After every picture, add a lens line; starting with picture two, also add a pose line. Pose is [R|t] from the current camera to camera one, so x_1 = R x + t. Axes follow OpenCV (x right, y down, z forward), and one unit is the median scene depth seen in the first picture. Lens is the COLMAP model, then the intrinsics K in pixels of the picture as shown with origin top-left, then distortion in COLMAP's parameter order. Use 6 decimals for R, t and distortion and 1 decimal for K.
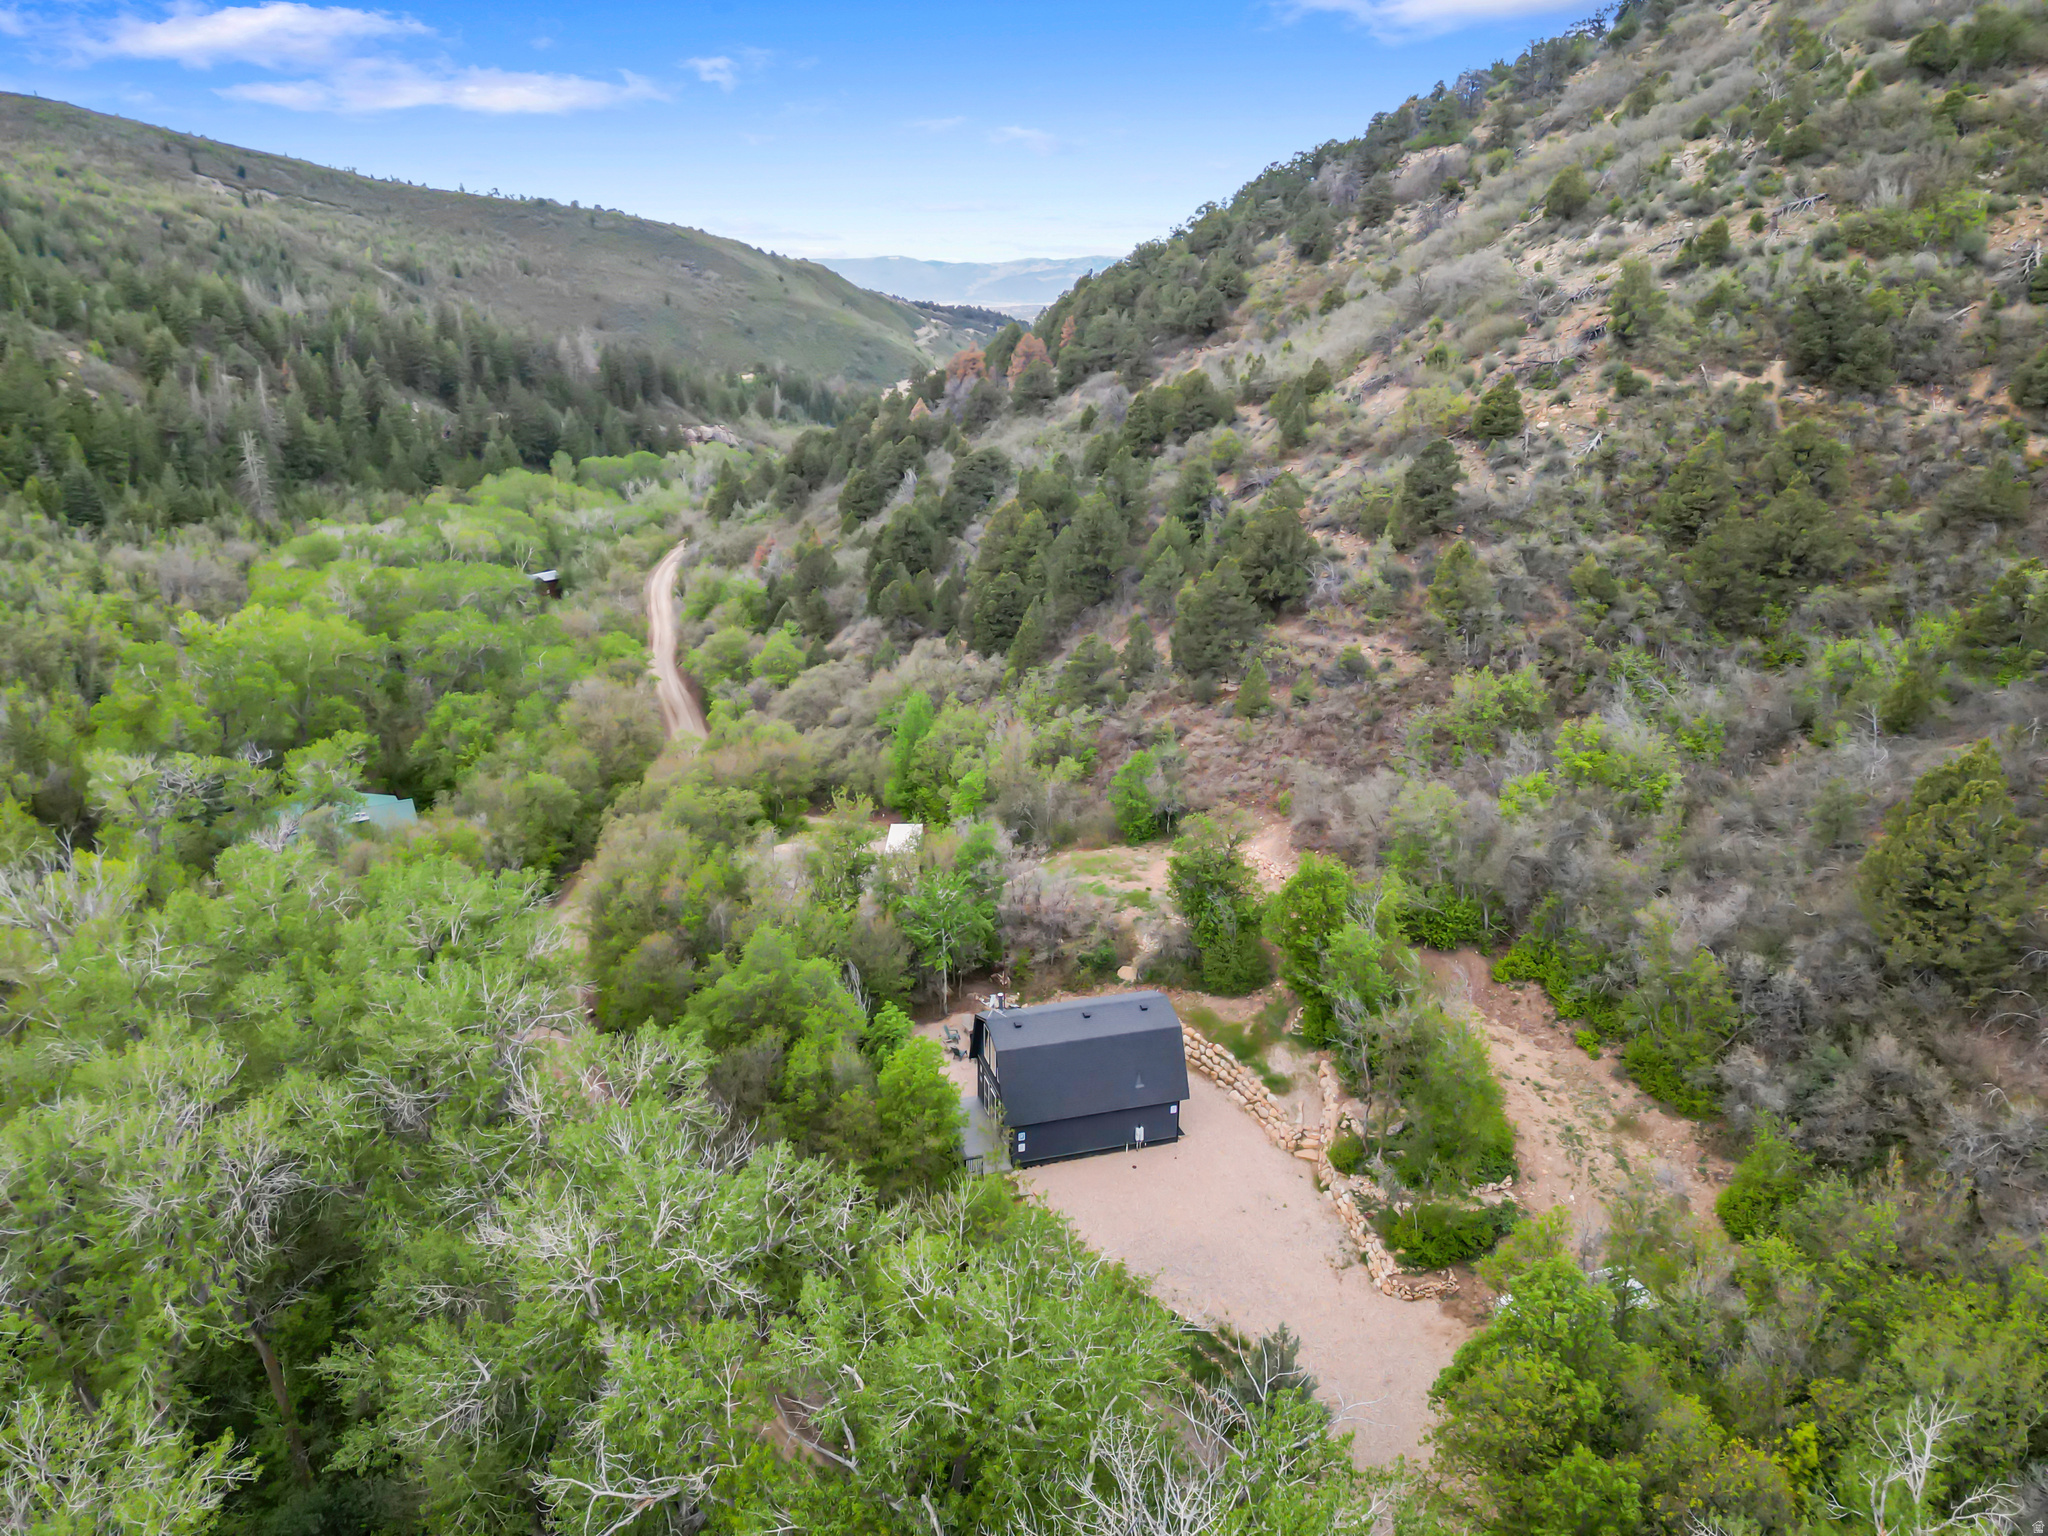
lens RADIAL K [[1432.5, 0, 1024.0], [0, 1432.5, 768.0], [0, 0, 1]] dist [0.075431, -0.065448]
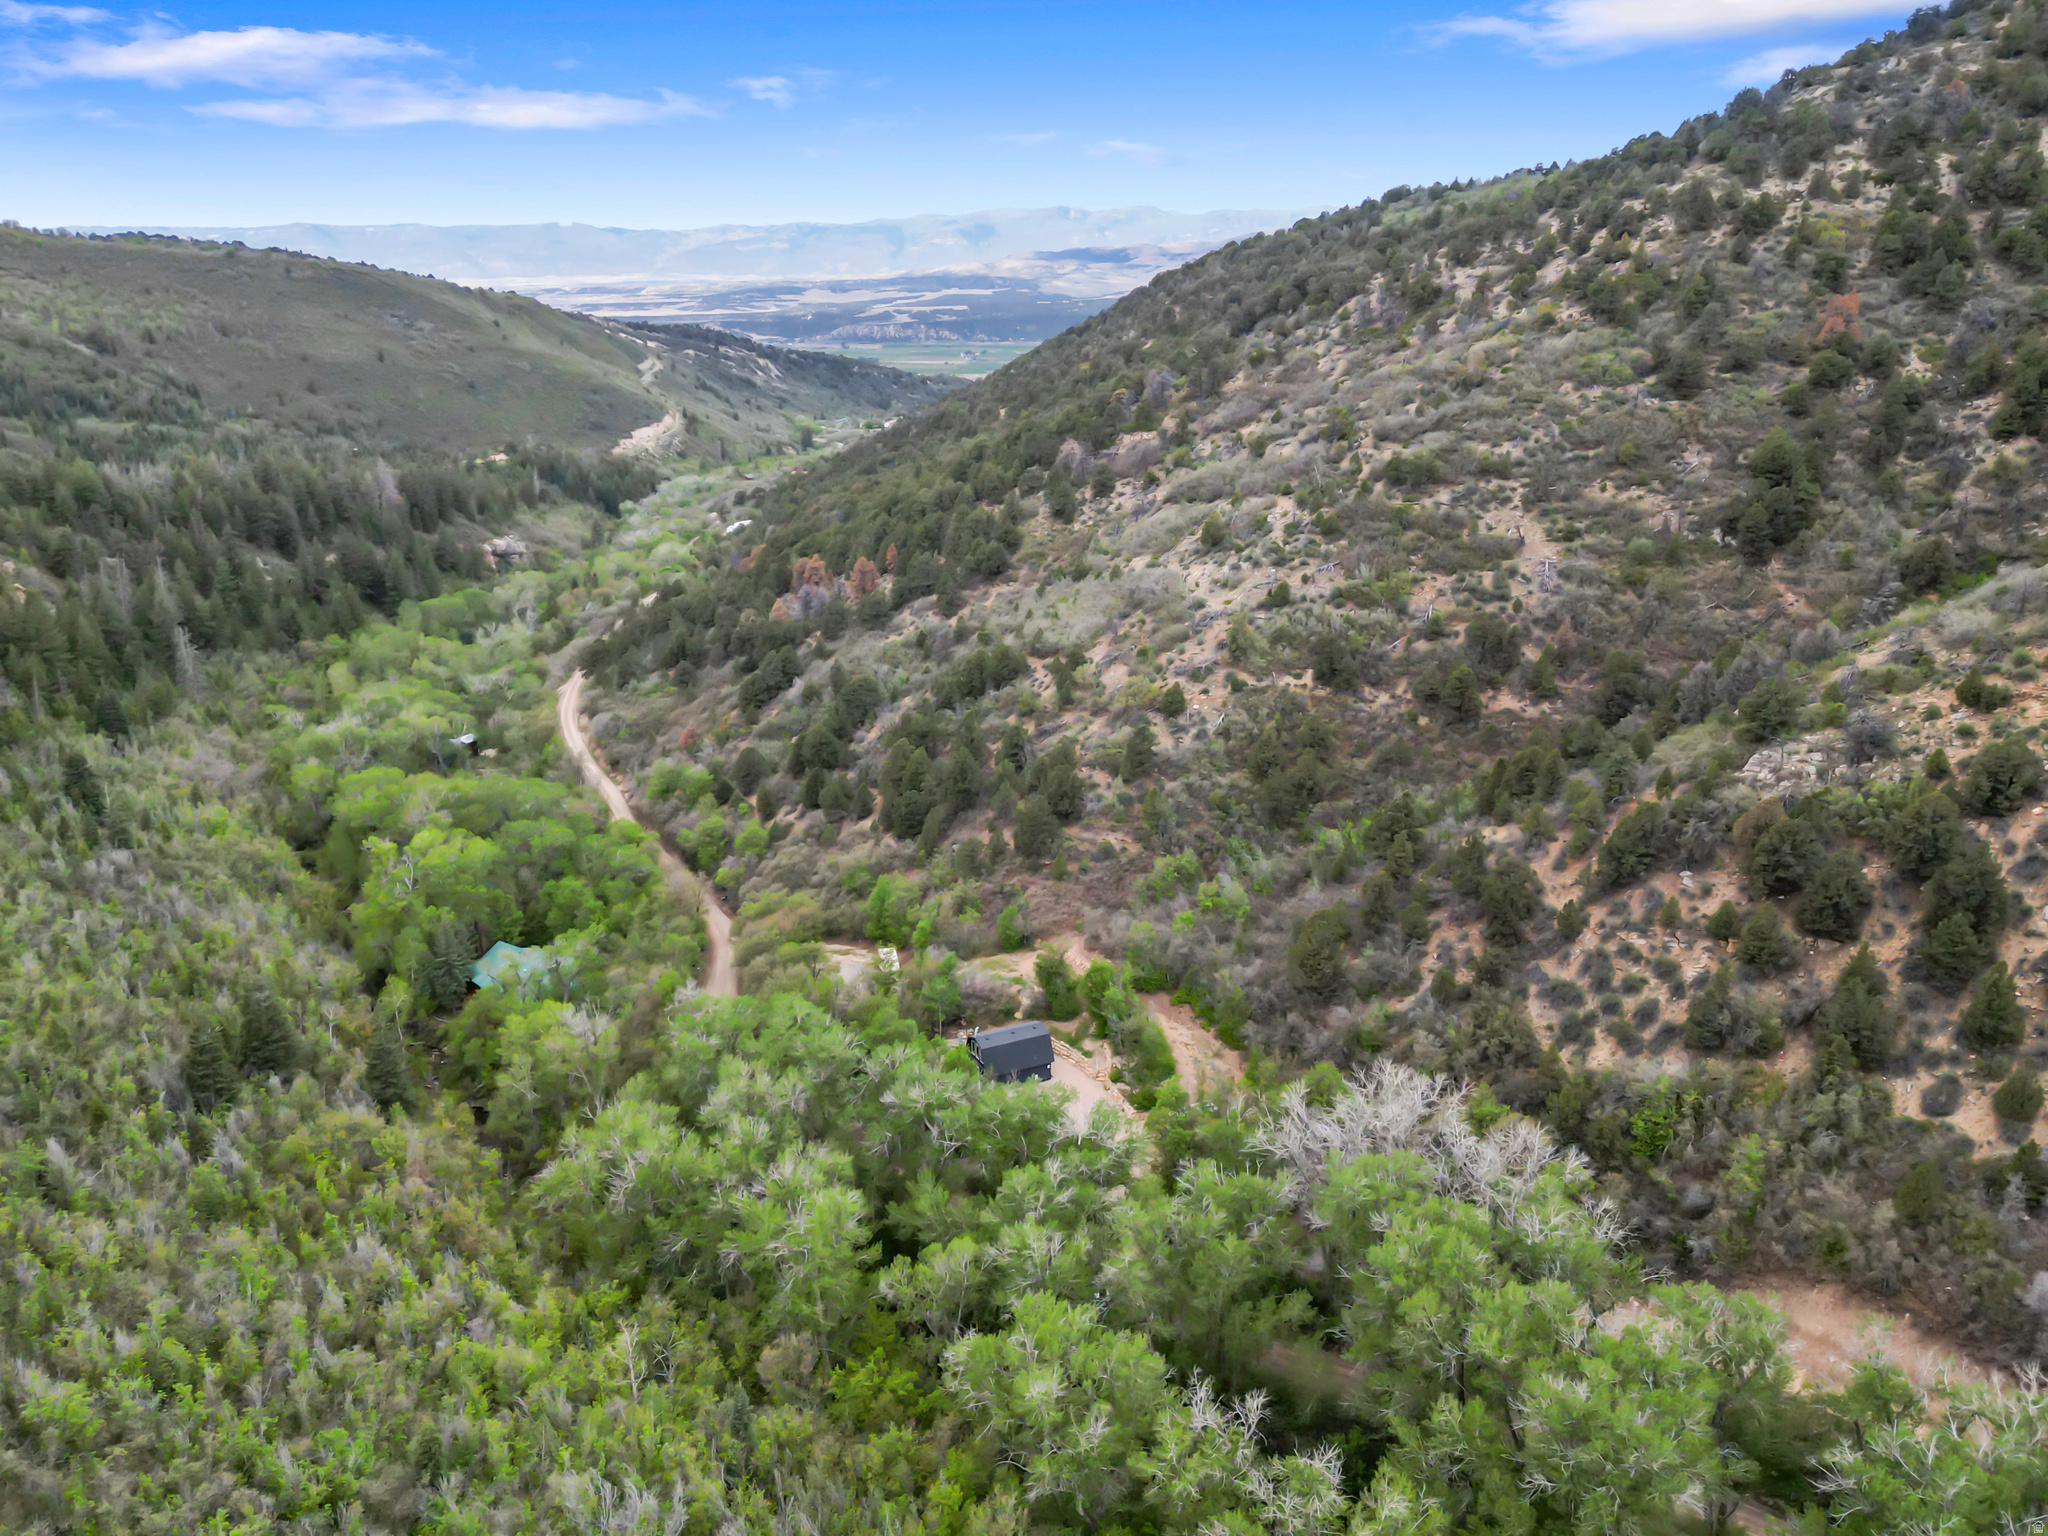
lens RADIAL K [[1629.2, 0, 1024.0], [0, 1629.2, 768.0], [0, 0, 1]] dist [0.147845, -0.207753]
pose [[0.984292, -0.060088, 0.166007, -0.212590], [0.062209, 0.998034, -0.007603, -0.148054], [-0.165224, 0.017810, 0.986095, -1.017736]]
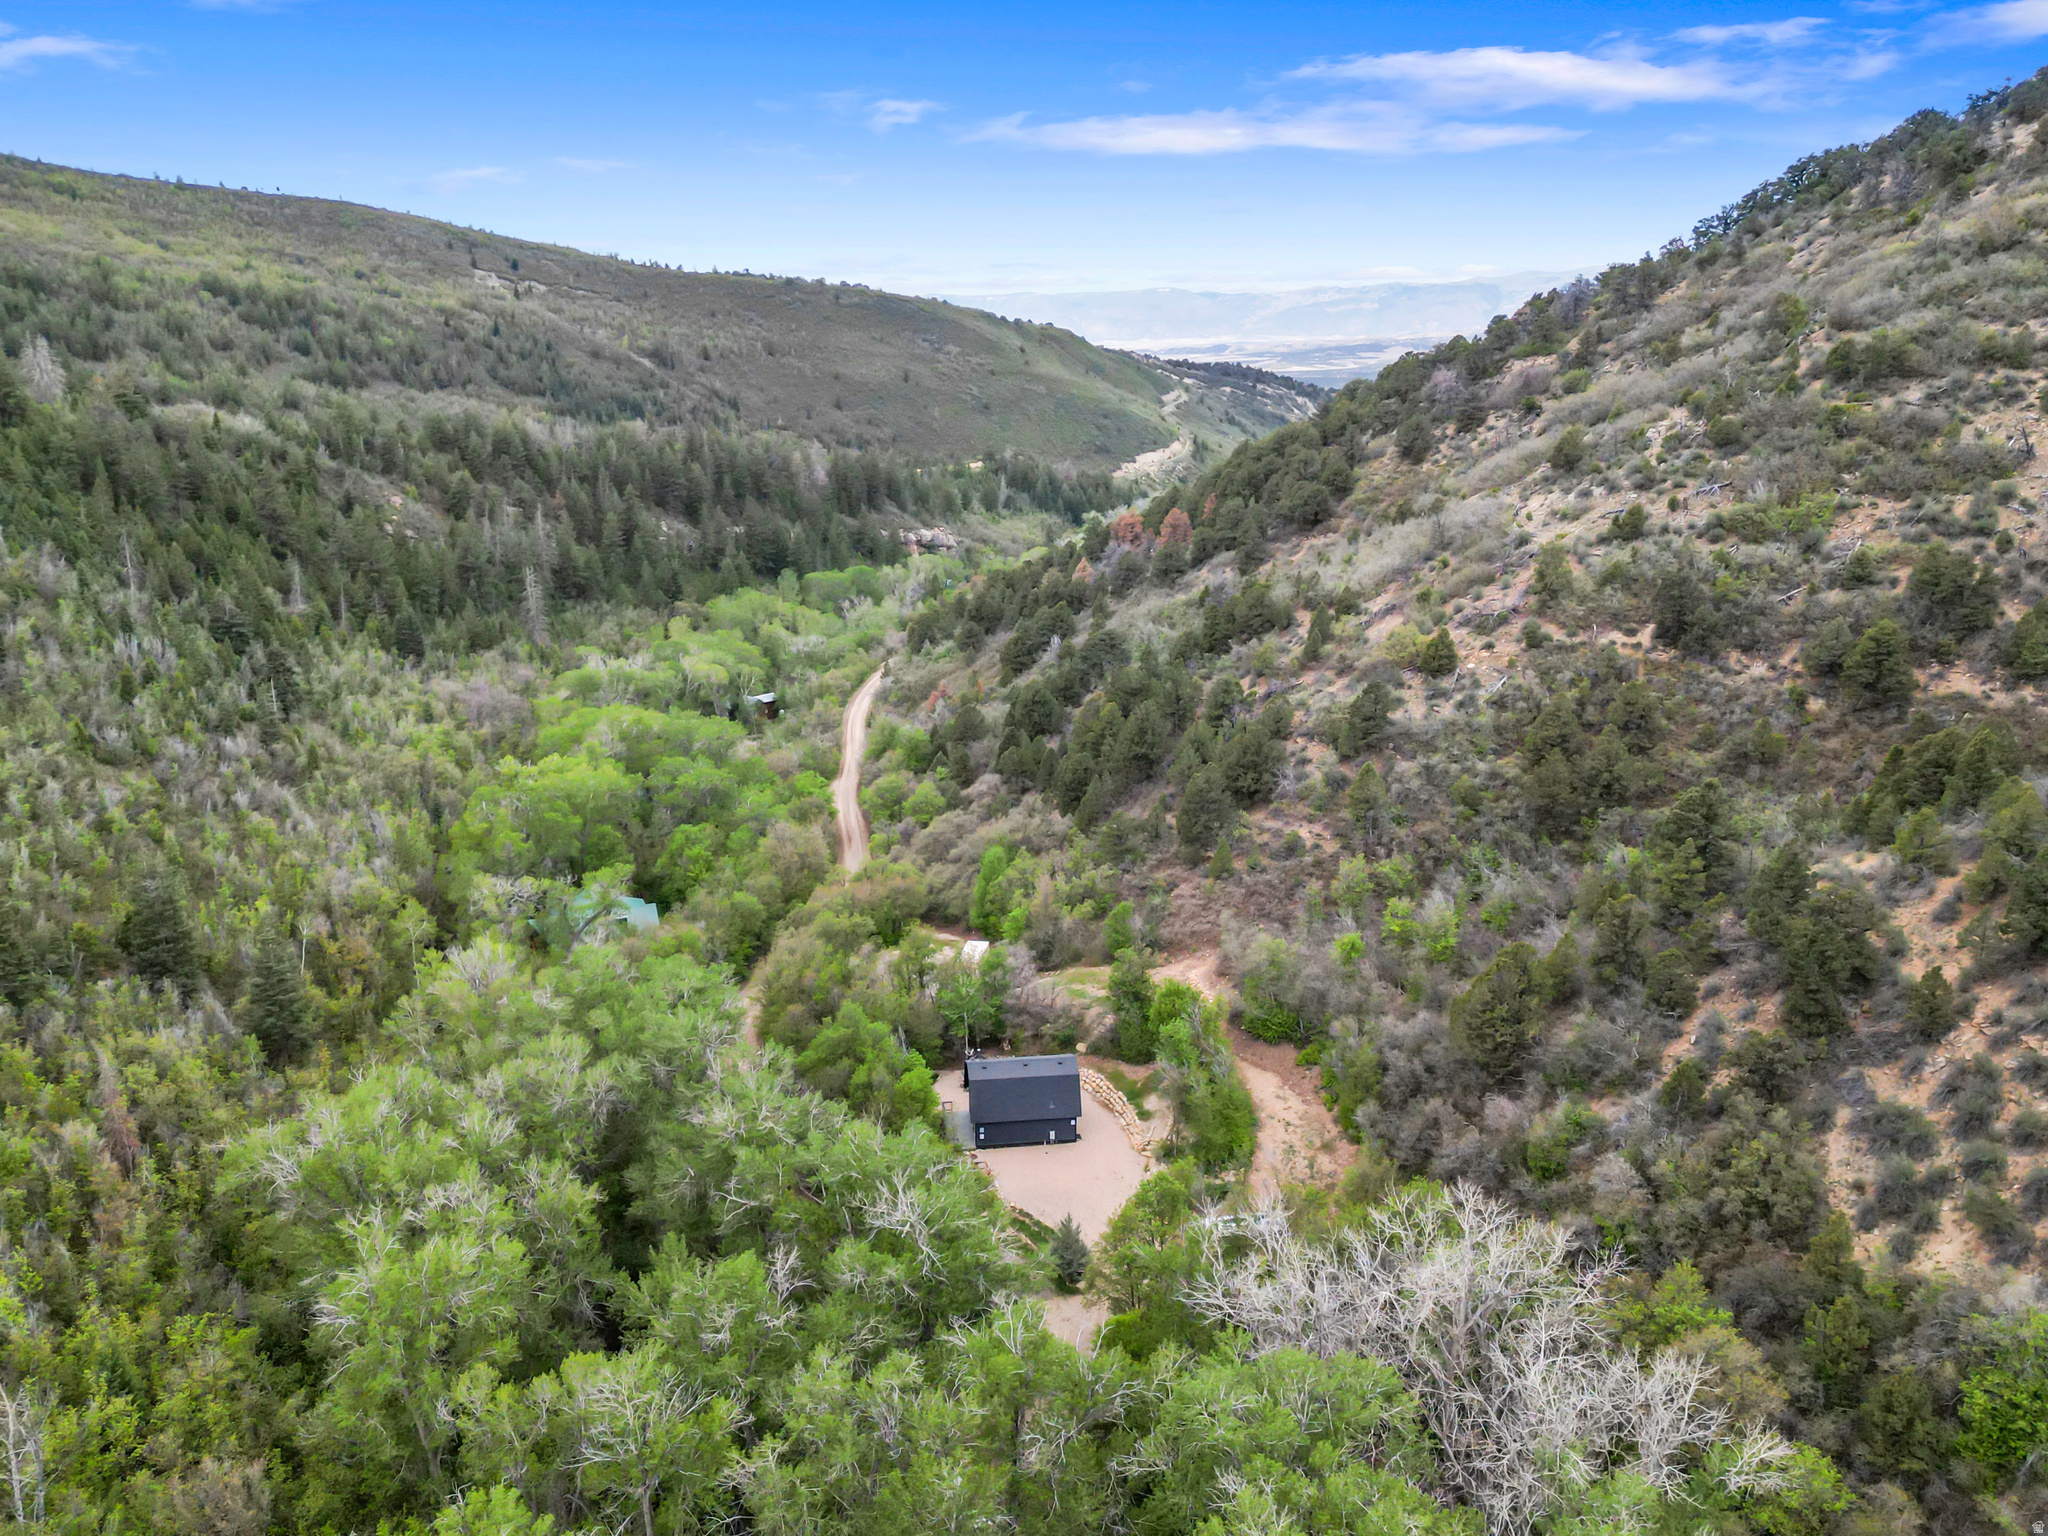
lens RADIAL K [[1626.0, 0, 1024.0], [0, 1626.0, 768.0], [0, 0, 1]] dist [0.100170, -0.097235]
pose [[0.985645, 0.033727, -0.165426, 0.196127], [-0.042209, 0.997954, -0.048025, -0.050219], [0.163468, 0.054318, 0.985052, -0.531950]]
